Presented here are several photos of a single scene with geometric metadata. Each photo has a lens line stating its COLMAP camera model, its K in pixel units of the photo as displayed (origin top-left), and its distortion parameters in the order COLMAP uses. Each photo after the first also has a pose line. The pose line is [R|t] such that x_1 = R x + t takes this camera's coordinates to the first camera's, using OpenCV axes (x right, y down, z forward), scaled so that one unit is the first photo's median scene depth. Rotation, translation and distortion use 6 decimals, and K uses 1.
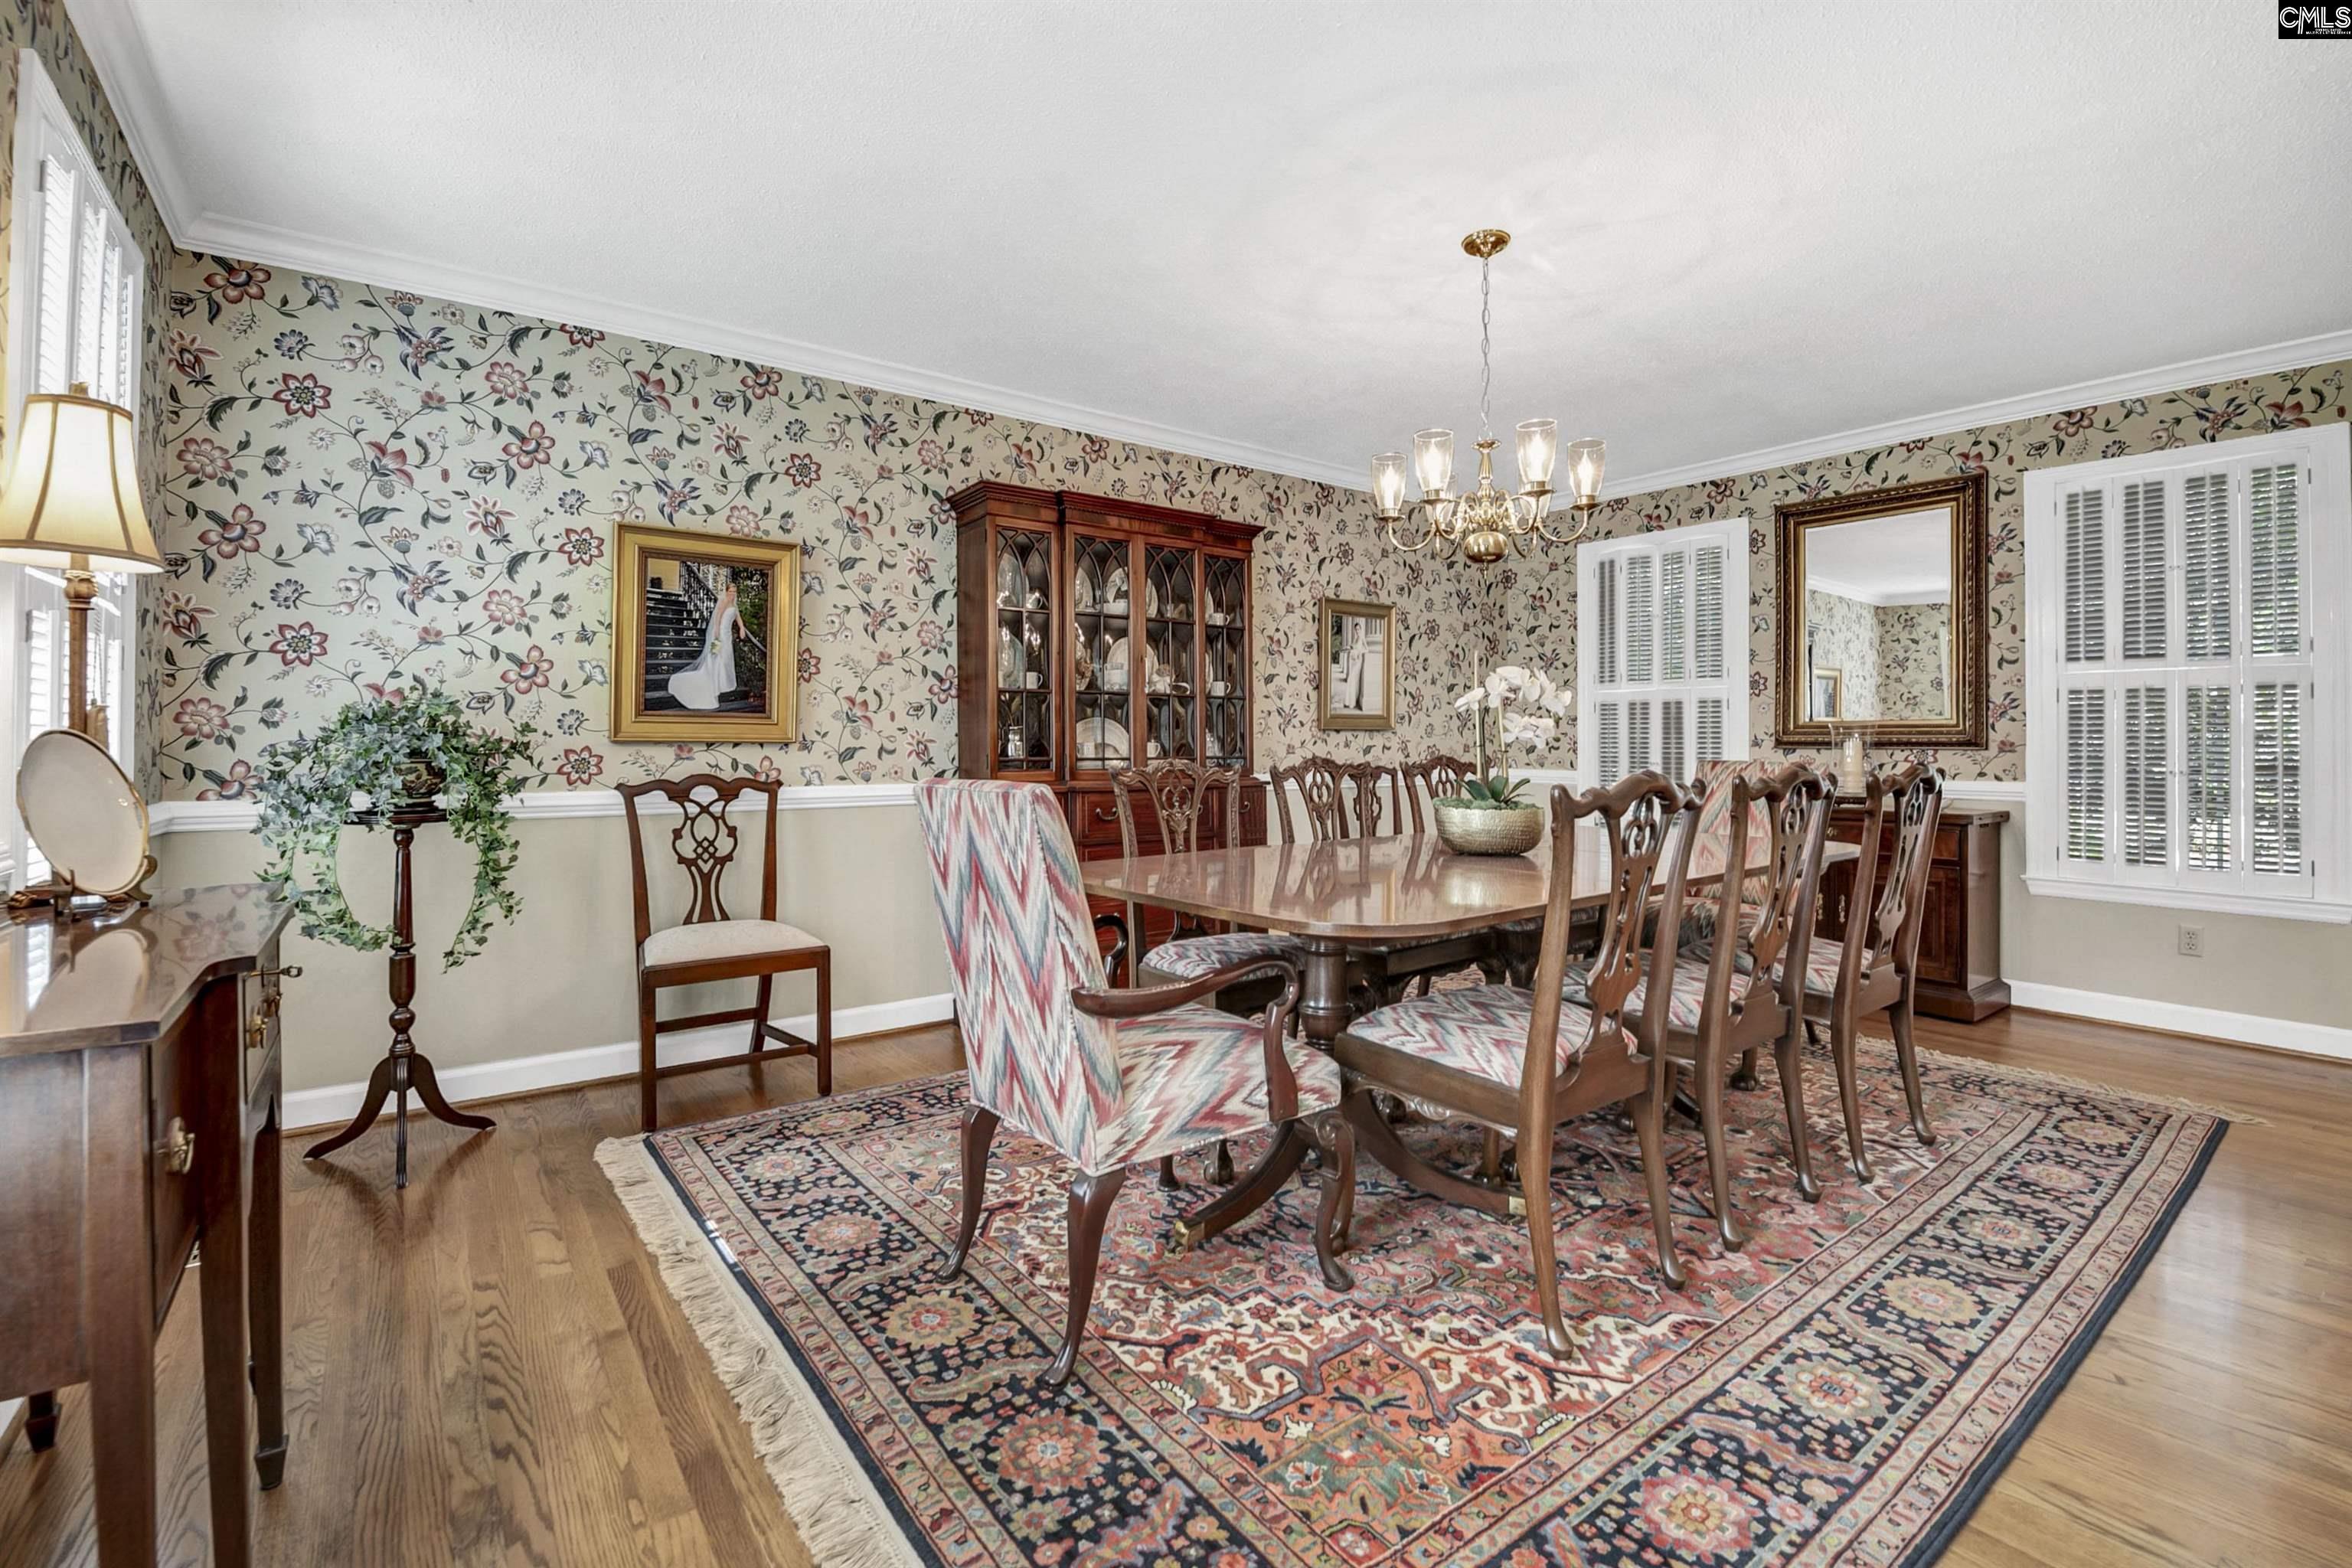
lens RADIAL K [[985.1, 0, 1098.4], [0, 985.1, 709.9], [0, 0, 1]] dist [-0.004360, -0.003141]
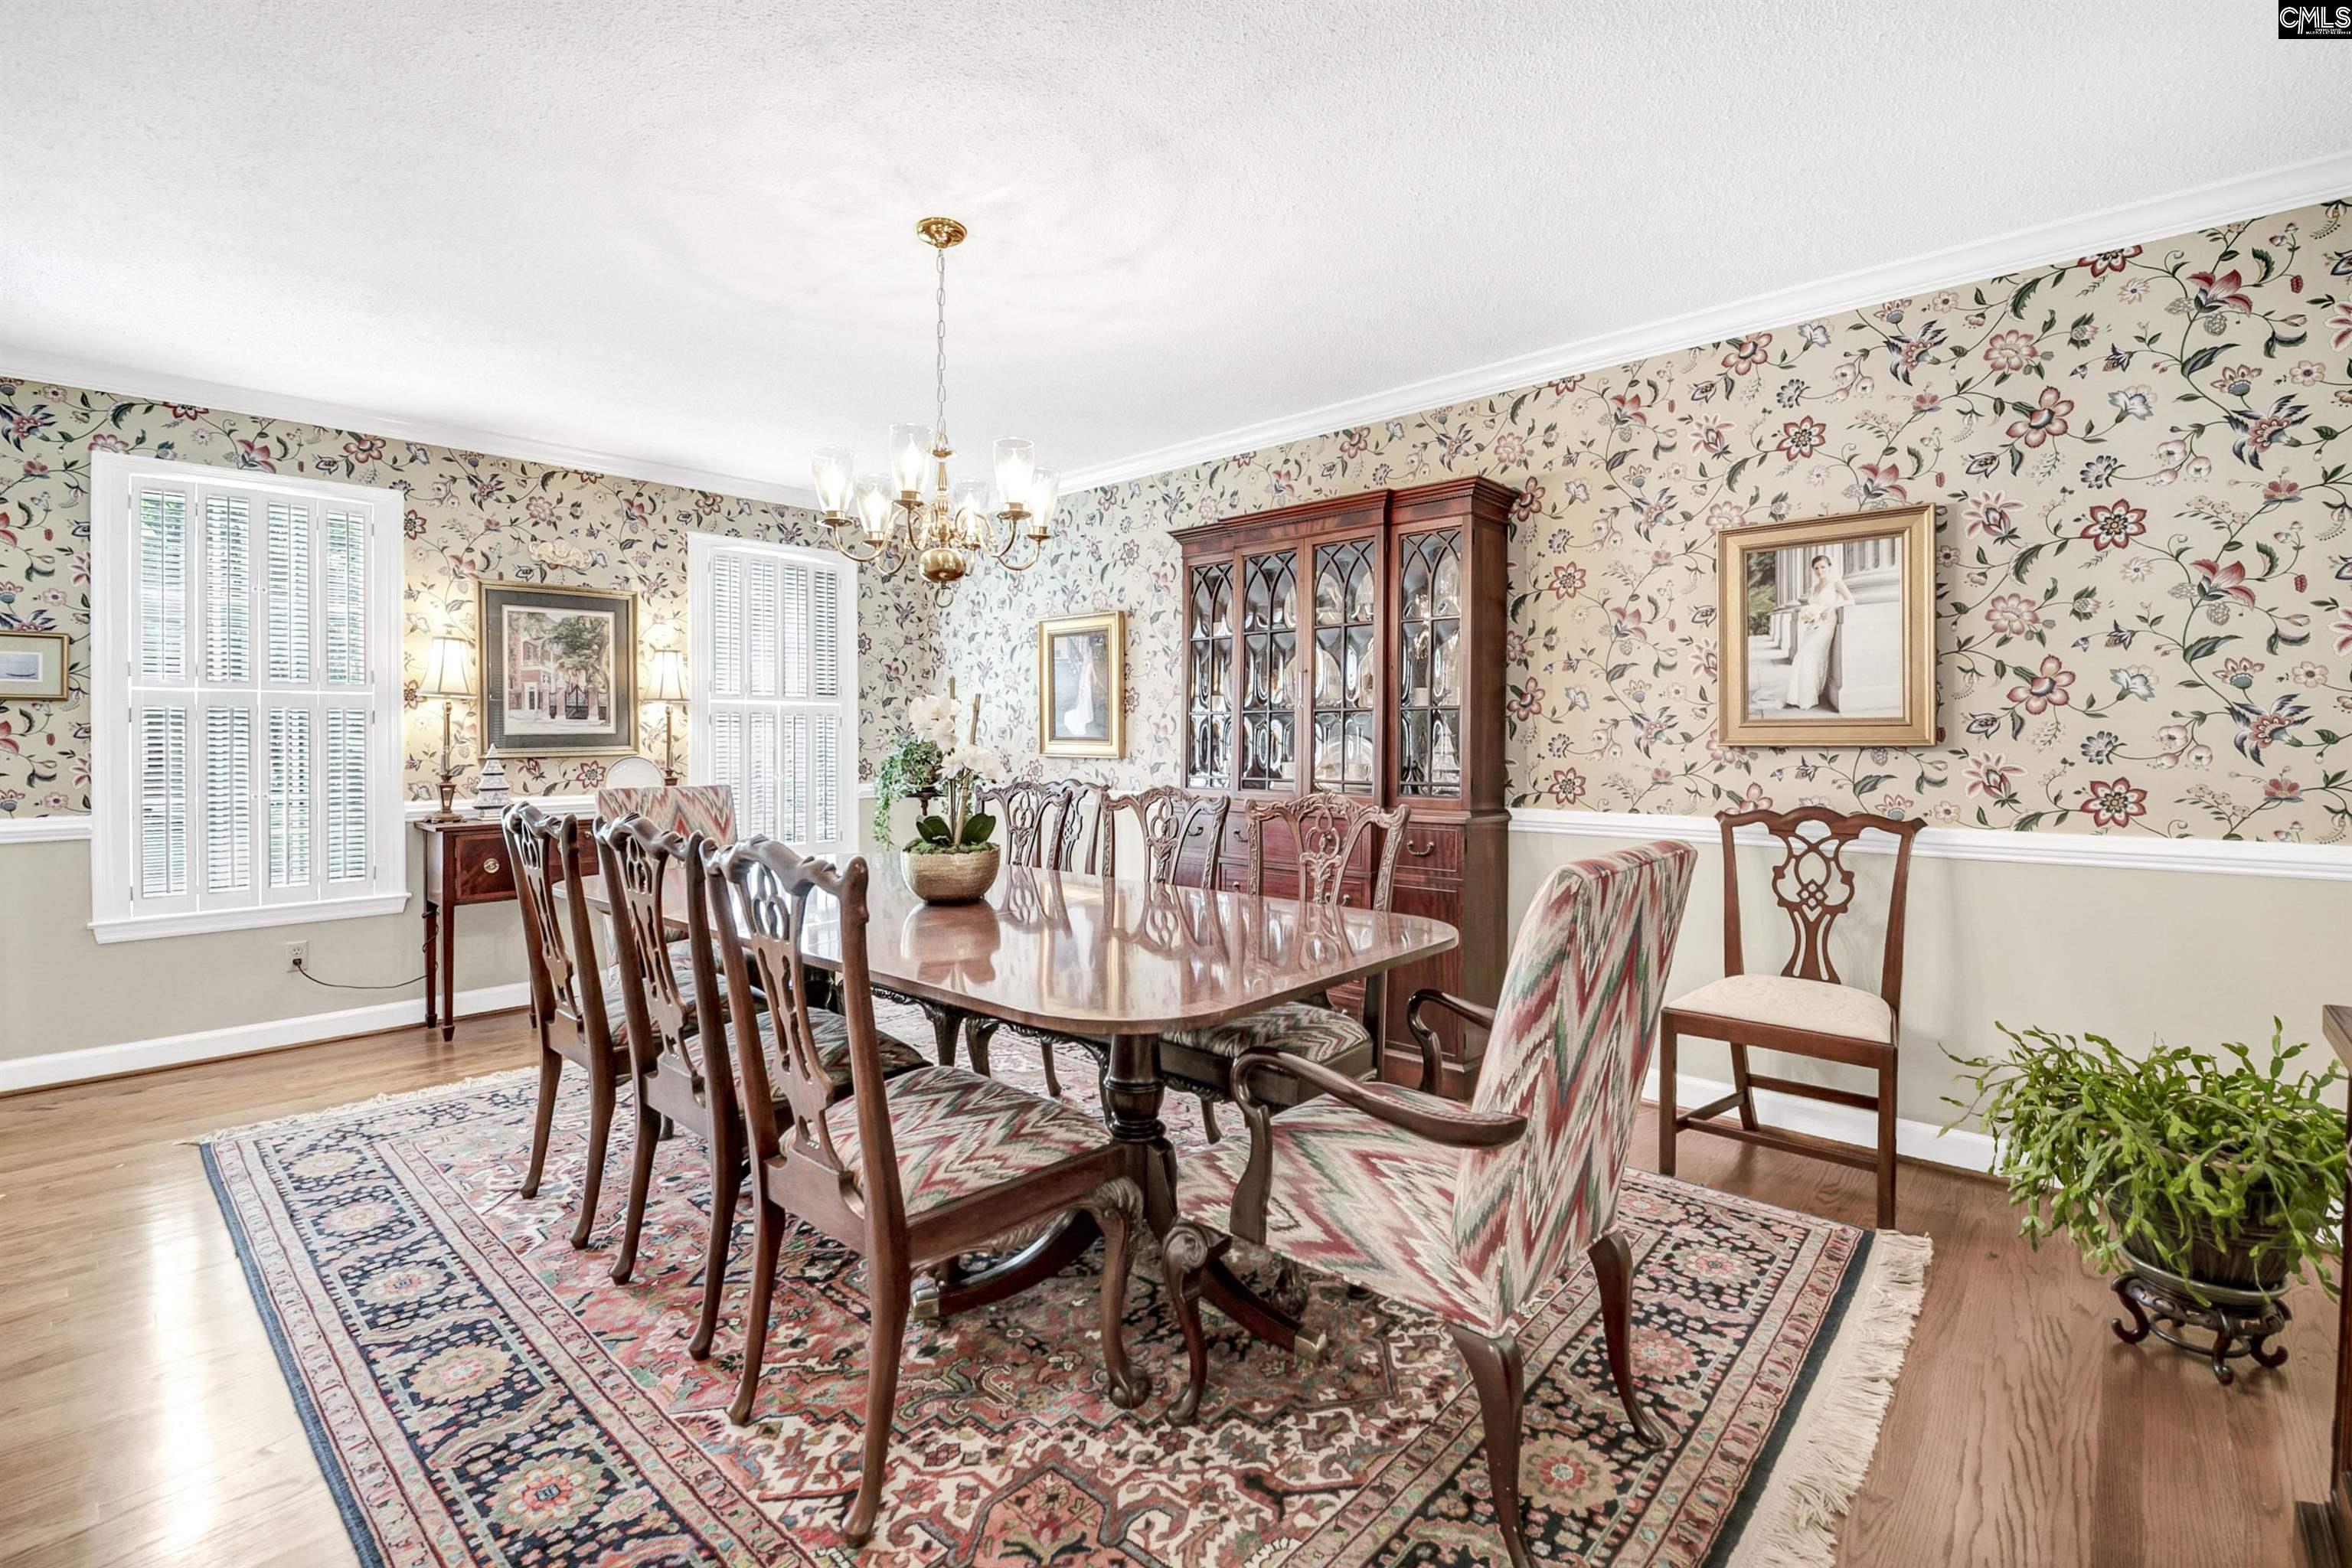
lens RADIAL K [[1054.1, 0, 1202.9], [0, 1054.1, 747.9], [0, 0, 1]] dist [-0.010600, -0.002280]
pose [[0.248048, -0.000304, -0.968748, 0.123566], [0.011999, 0.999924, 0.002758, 0.001871], [0.968674, -0.012308, 0.248033, 0.090339]]
